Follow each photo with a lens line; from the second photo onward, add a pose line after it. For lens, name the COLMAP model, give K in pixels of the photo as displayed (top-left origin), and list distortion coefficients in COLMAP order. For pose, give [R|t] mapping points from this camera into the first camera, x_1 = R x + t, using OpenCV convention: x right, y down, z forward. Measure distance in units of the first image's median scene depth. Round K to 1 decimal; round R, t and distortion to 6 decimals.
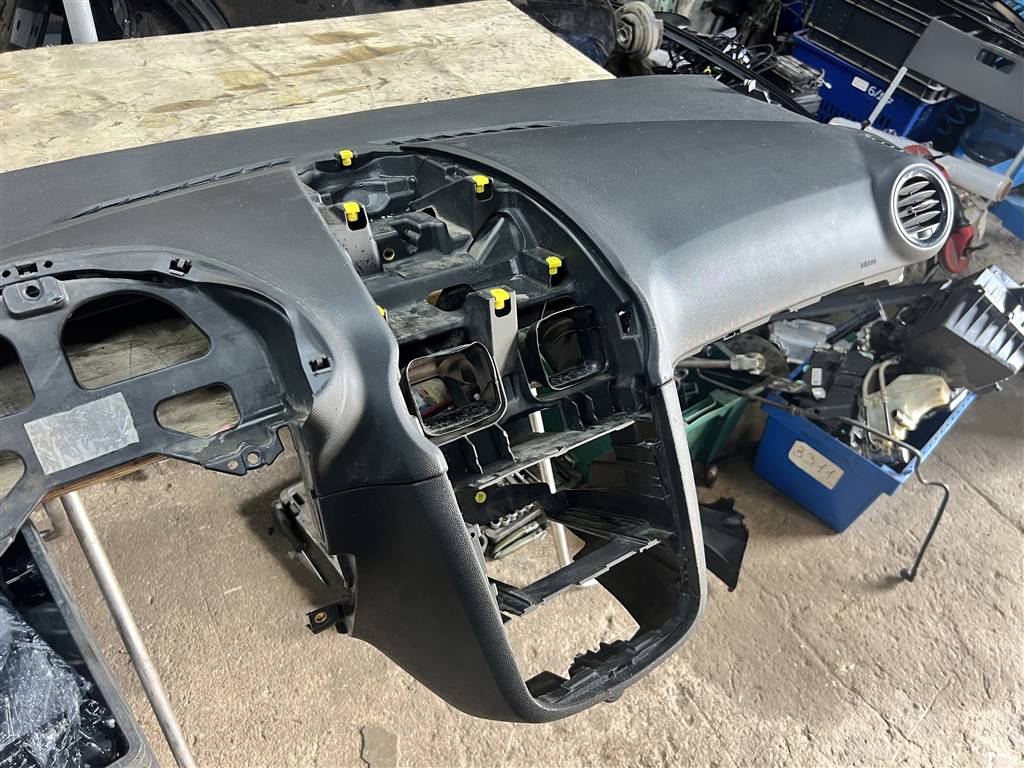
lens RADIAL K [[782.3, 0, 520.7], [0, 782.3, 385.3], [0, 0, 1]] dist [0.049842, -0.060905]
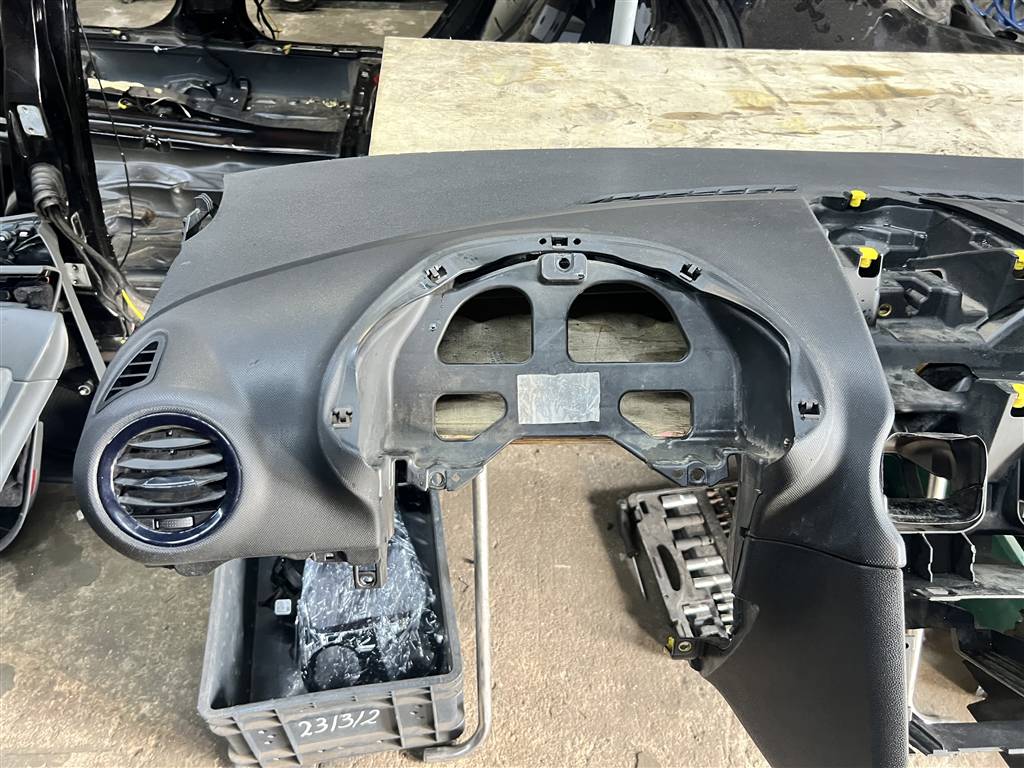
lens RADIAL K [[782.3, 0, 516.2], [0, 782.3, 392.0], [0, 0, 1]] dist [0.049842, -0.060905]
pose [[0.860615, 0.308223, -0.405388, -0.115611], [-0.316121, 0.947440, 0.049248, 0.011838], [0.399260, 0.085768, 0.912817, -0.001807]]
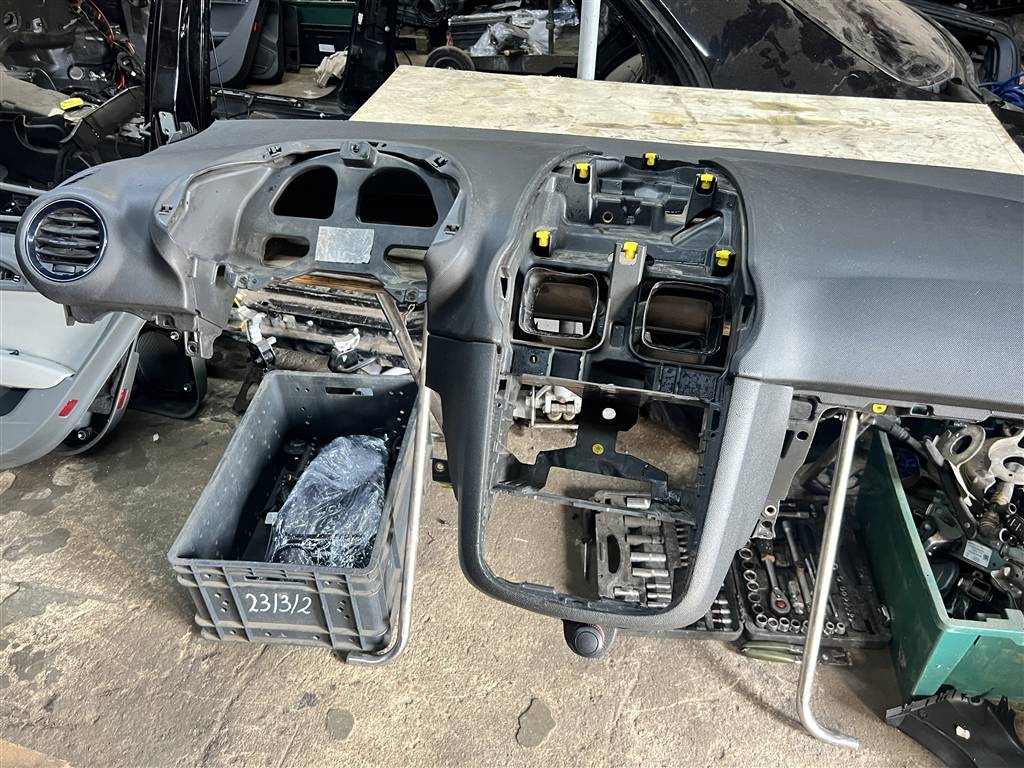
lens RADIAL K [[782.3, 0, 514.6], [0, 782.3, 386.6], [0, 0, 1]] dist [0.049842, -0.060905]
pose [[0.701222, 0.343007, -0.625007, 0.481060], [-0.440540, 0.897731, -0.001582, 0.109372], [0.560546, 0.276450, 0.780617, 0.052992]]
